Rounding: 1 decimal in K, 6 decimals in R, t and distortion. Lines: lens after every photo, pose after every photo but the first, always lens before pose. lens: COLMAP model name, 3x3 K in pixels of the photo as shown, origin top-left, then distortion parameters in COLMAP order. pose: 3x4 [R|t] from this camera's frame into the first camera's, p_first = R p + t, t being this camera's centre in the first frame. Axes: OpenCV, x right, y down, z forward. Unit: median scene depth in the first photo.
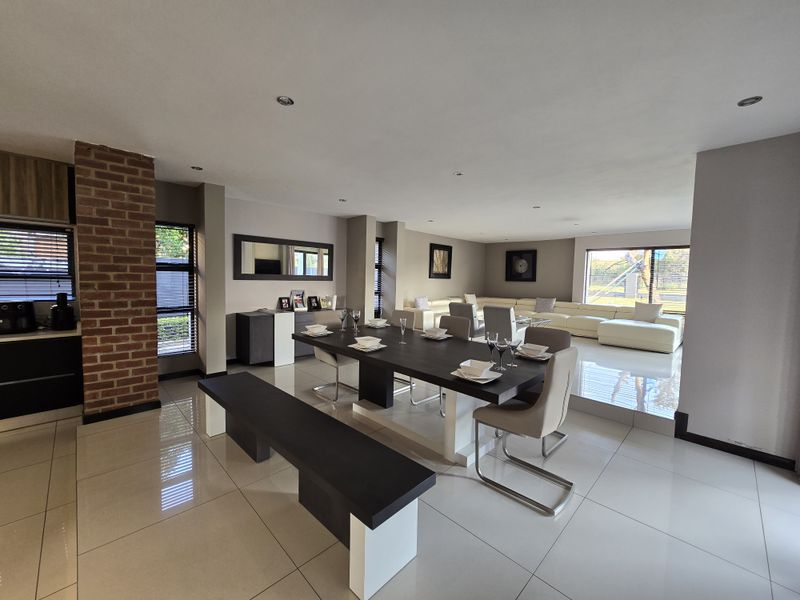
lens RADIAL K [[328.1, 0, 398.2], [0, 328.1, 295.9], [0, 0, 1]] dist [-0.001721, 0.000182]
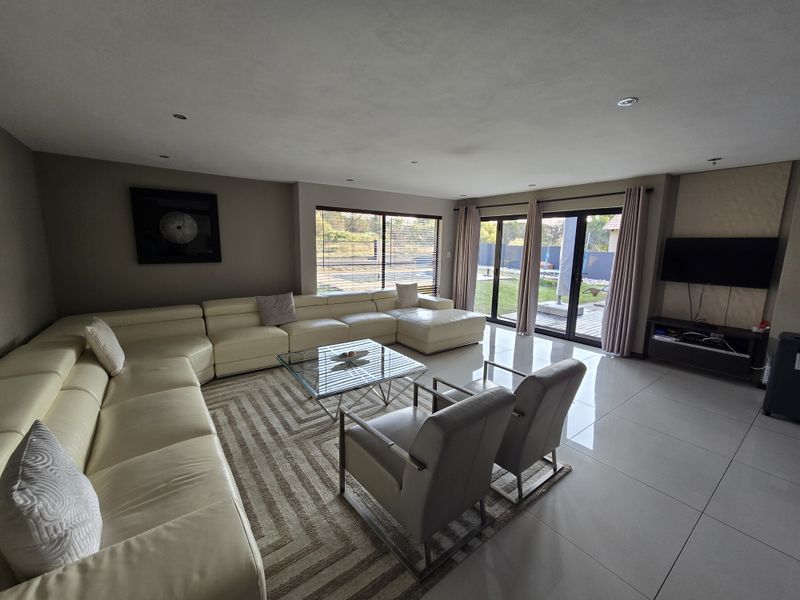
lens RADIAL K [[328.1, 0, 398.2], [0, 328.1, 295.9], [0, 0, 1]] dist [-0.001721, 0.000182]
pose [[0.143265, -0.174851, 0.974116, -0.033313], [0.042110, 0.984455, 0.170513, -0.083446], [-0.988788, 0.016591, 0.148401, 0.848101]]
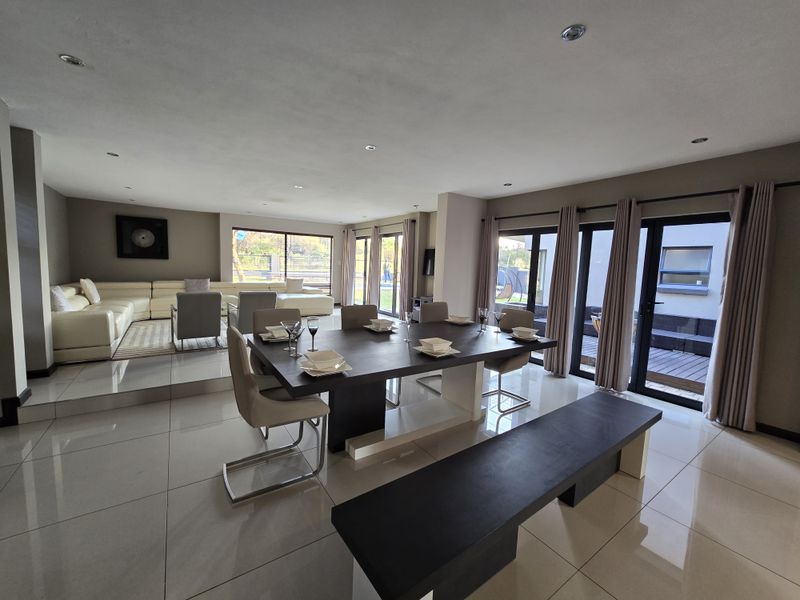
lens RADIAL K [[328.1, 0, 398.2], [0, 328.1, 295.9], [0, 0, 1]] dist [-0.001721, 0.000182]
pose [[0.178671, -0.104250, 0.978370, -0.361705], [0.022760, 0.994543, 0.101817, -0.028966], [-0.983646, 0.004076, 0.180068, 0.370805]]
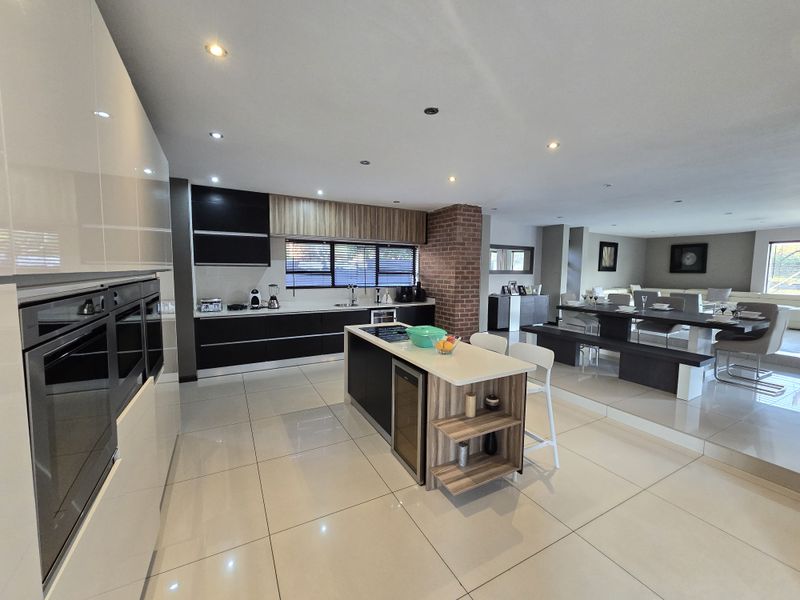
lens RADIAL K [[328.1, 0, 398.2], [0, 328.1, 295.9], [0, 0, 1]] dist [-0.001721, 0.000182]
pose [[0.958181, 0.008256, -0.286045, -0.299867], [-0.003062, 0.999822, 0.018600, 0.017926], [0.286148, -0.016946, 0.958036, -0.397578]]
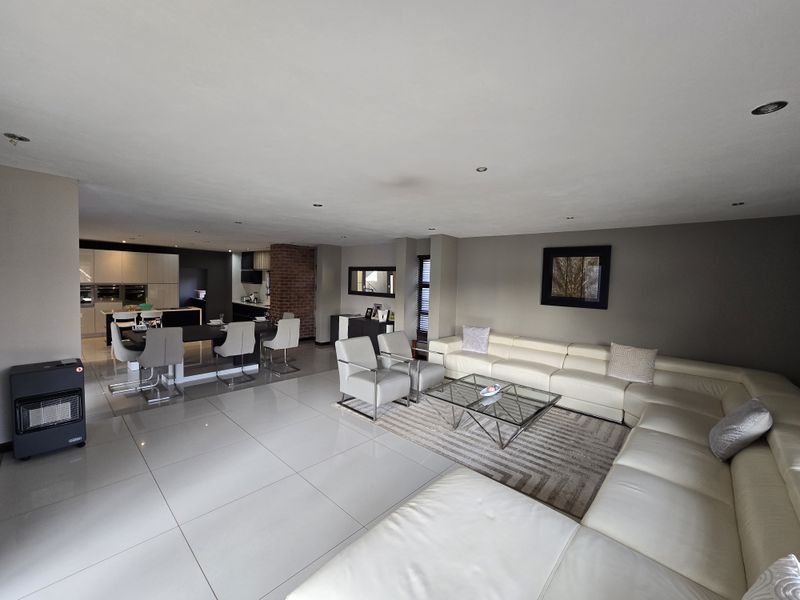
lens RADIAL K [[328.1, 0, 398.2], [0, 328.1, 295.9], [0, 0, 1]] dist [-0.001721, 0.000182]
pose [[0.044342, 0.028678, -0.998605, 0.812400], [-0.086421, 0.995951, 0.024765, -0.071472], [0.995271, 0.085203, 0.046641, 0.808140]]
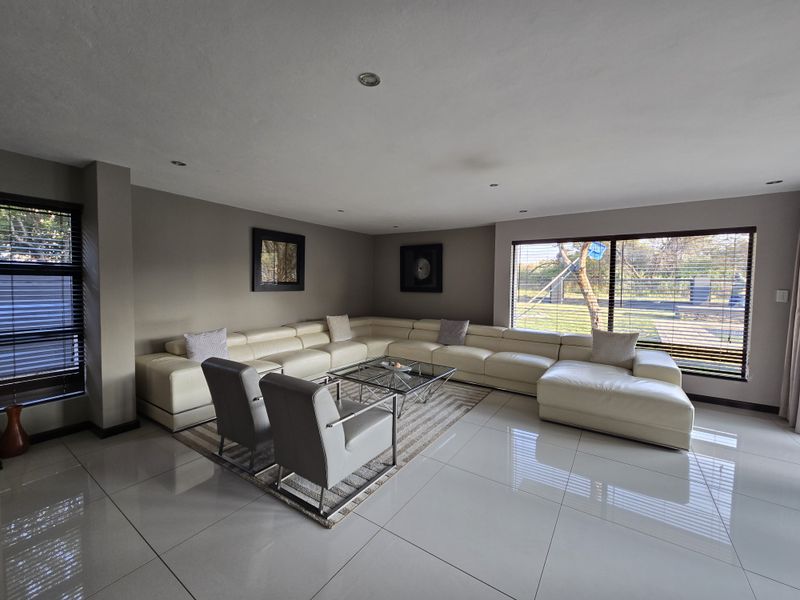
lens RADIAL K [[328.1, 0, 398.2], [0, 328.1, 295.9], [0, 0, 1]] dist [-0.001721, 0.000182]
pose [[0.982194, -0.019585, 0.186846, 0.268271], [0.021378, 0.999743, -0.007591, -0.042552], [-0.186649, 0.011450, 0.982360, 0.475799]]
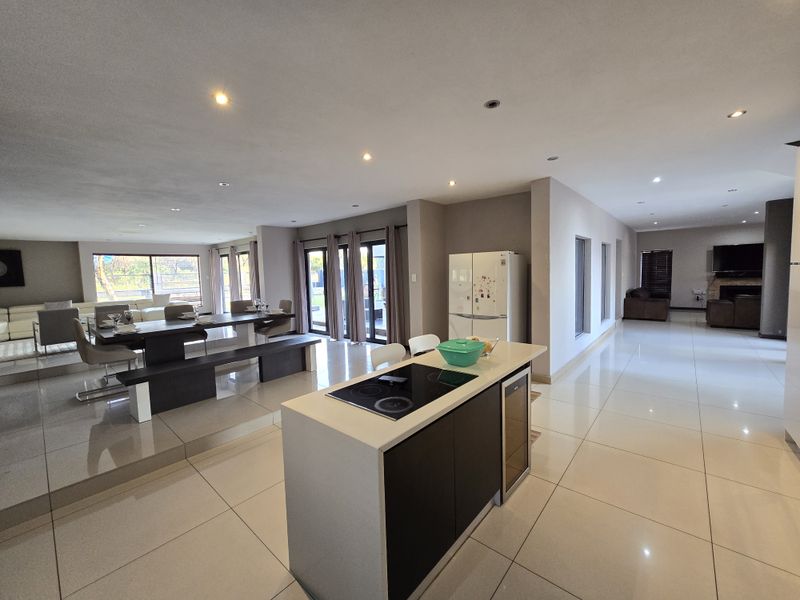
lens RADIAL K [[328.1, 0, 398.2], [0, 328.1, 295.9], [0, 0, 1]] dist [-0.001721, 0.000182]
pose [[-0.071535, -0.090090, 0.993361, -0.690791], [0.085330, 0.991709, 0.096085, -0.019320], [-0.993781, 0.091637, -0.063255, 0.058753]]
